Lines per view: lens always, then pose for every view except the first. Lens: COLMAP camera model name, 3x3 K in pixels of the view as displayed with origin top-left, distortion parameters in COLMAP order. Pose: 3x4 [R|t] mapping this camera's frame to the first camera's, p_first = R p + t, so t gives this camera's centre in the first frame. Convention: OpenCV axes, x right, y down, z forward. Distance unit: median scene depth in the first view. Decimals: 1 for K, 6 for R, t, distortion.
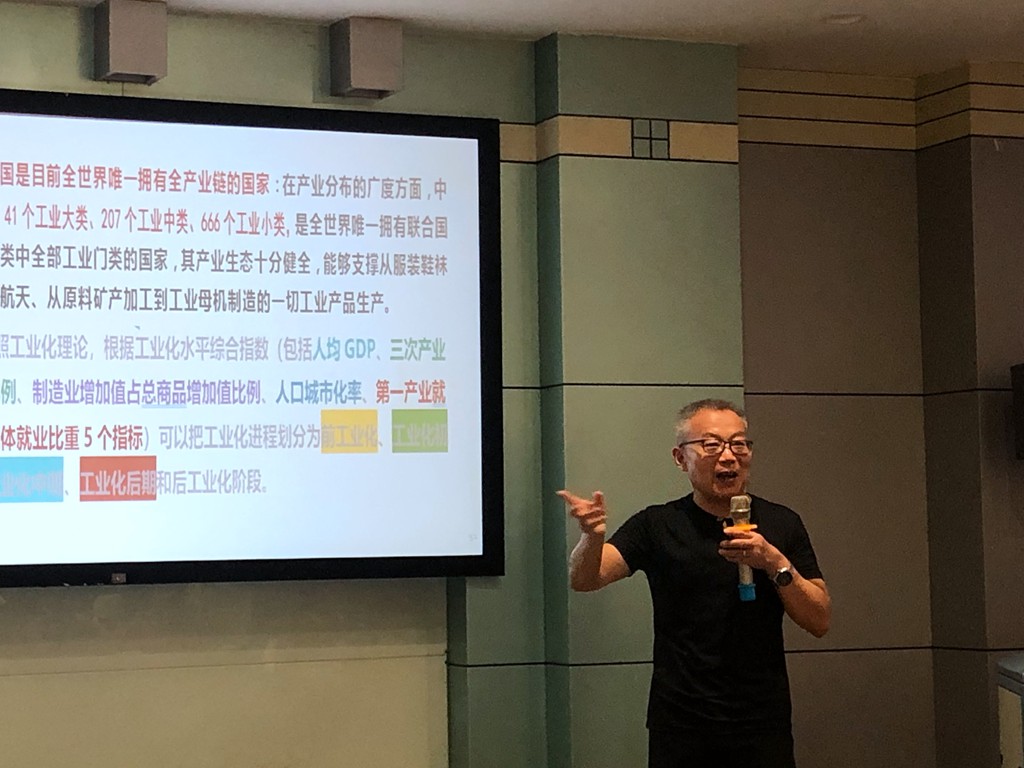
lens RADIAL K [[2442.3, 0, 515.4], [0, 2442.3, 377.3], [0, 0, 1]] dist [0.134661, 0.000000]
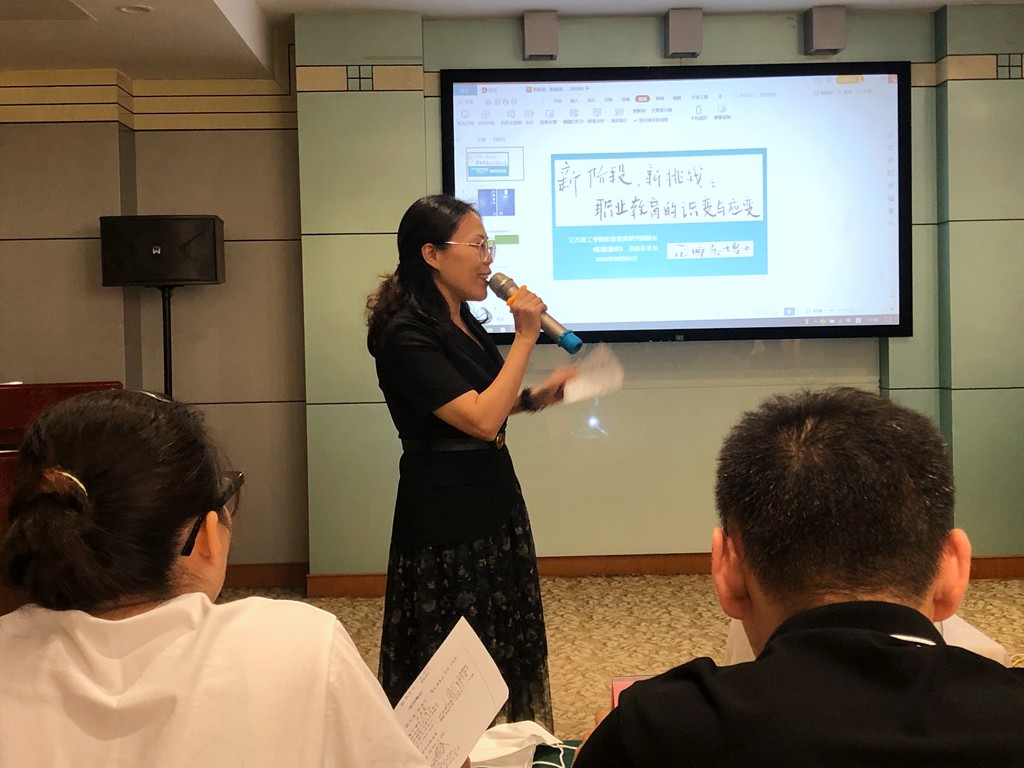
lens RADIAL K [[1346.0, 0, 513.2], [0, 1346.0, 377.1], [0, 0, 1]] dist [-0.007335, 0.000000]
pose [[0.923502, 0.010578, -0.383448, 0.096616], [0.032681, 0.993815, 0.106127, 0.001430], [0.382199, -0.110540, 0.917445, 0.040240]]
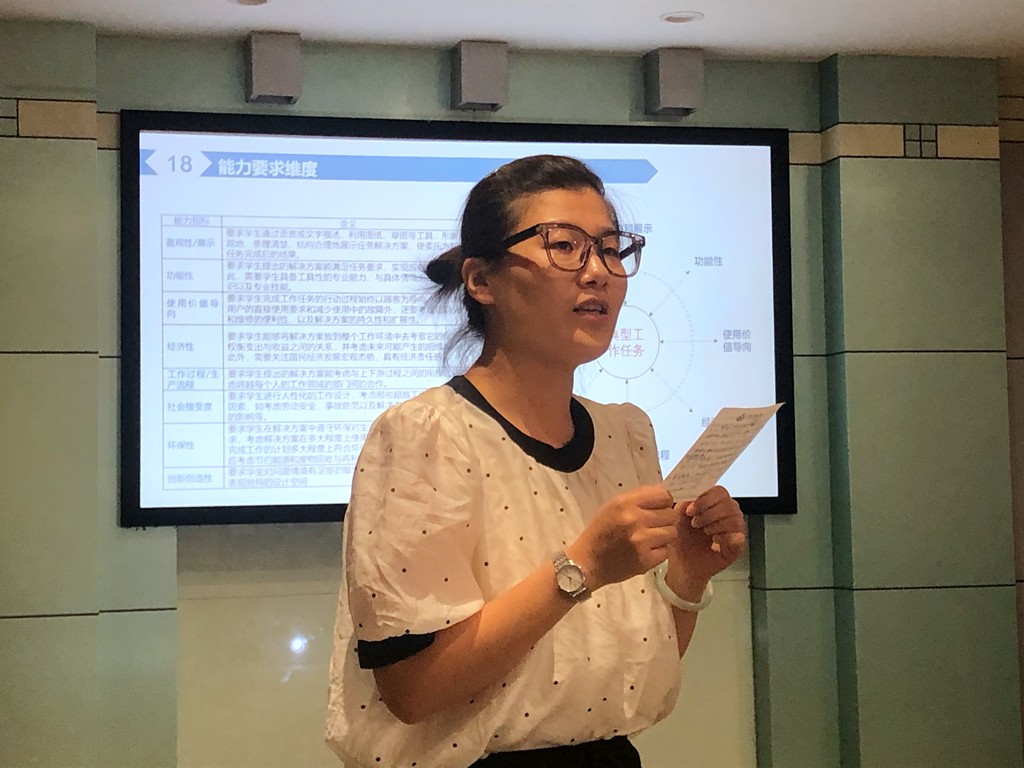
lens RADIAL K [[2015.9, 0, 495.3], [0, 2015.9, 350.8], [0, 0, 1]] dist [0.145854, 0.000000]
pose [[0.985113, -0.013326, -0.171388, 0.020459], [0.013491, 0.999909, -0.000203, 0.000296], [0.171376, -0.002113, 0.985204, 0.008531]]
